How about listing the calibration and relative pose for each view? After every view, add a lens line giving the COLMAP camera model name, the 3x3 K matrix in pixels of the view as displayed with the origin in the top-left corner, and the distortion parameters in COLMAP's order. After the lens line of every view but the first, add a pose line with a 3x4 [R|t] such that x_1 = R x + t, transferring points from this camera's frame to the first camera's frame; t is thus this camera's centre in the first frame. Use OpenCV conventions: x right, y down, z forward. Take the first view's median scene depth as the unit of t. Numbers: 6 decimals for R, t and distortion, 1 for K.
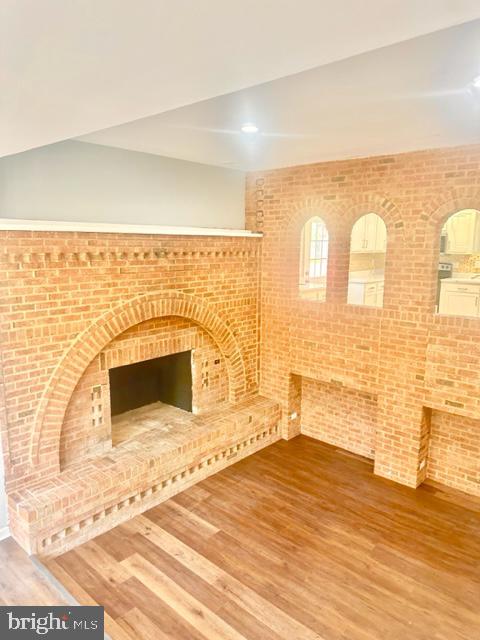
lens RADIAL K [[453.3, 0, 242.1], [0, 453.3, 311.2], [0, 0, 1]] dist [0.071205, -0.084810]
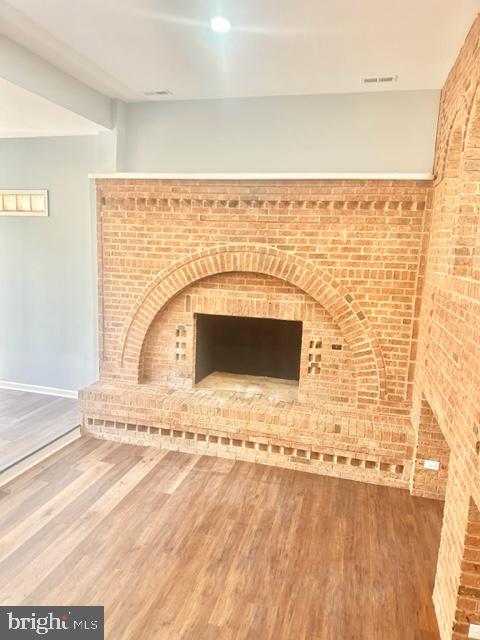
lens RADIAL K [[453.3, 0, 238.4], [0, 453.3, 323.0], [0, 0, 1]] dist [0.071205, -0.084810]
pose [[0.447143, 0.152981, -0.881283, 0.636833], [-0.174736, 0.981222, 0.081672, 0.042165], [0.877229, 0.117473, 0.465478, 0.552939]]
